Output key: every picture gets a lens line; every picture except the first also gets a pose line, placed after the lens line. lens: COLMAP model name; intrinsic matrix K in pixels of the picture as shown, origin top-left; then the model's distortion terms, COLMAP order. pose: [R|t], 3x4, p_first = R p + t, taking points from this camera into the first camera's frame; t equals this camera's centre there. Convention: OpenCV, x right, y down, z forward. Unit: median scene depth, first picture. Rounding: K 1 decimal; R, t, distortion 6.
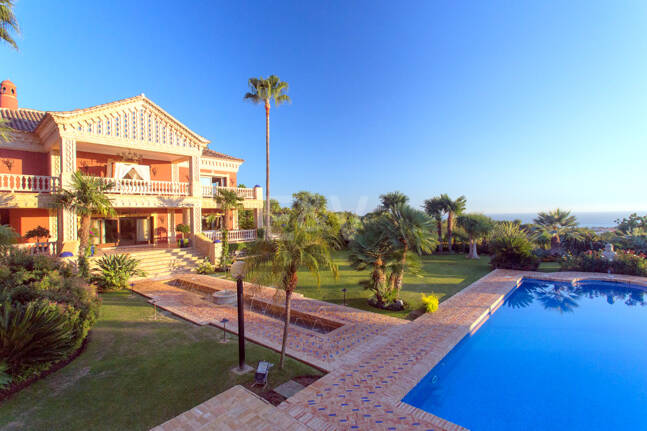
lens RADIAL K [[305.4, 0, 322.8], [0, 305.4, 211.8], [0, 0, 1]] dist [0.005180, -0.000714]
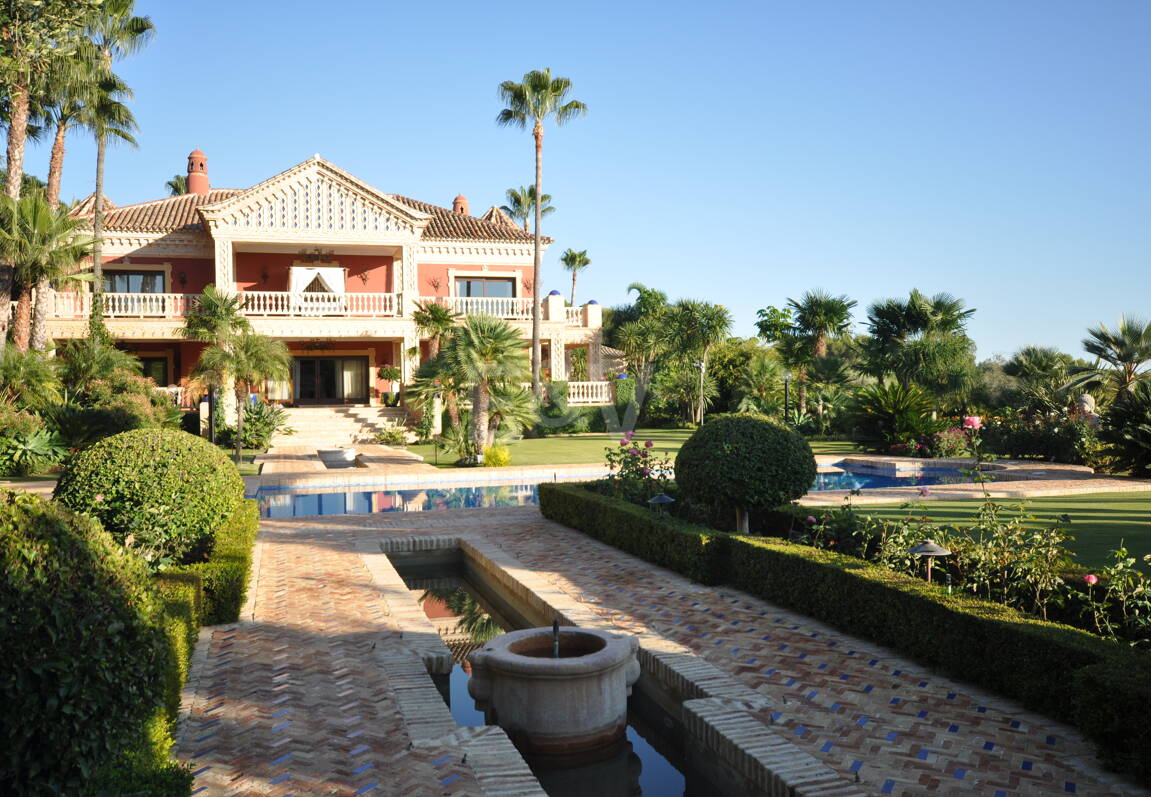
lens RADIAL K [[952.9, 0, 568.3], [0, 952.9, 389.6], [0, 0, 1]] dist [-0.040533, 0.061518]
pose [[0.853001, 0.005539, -0.521880, 0.808336], [0.003865, 0.999849, 0.016929, 0.057613], [0.521895, -0.016457, 0.852851, -0.360781]]
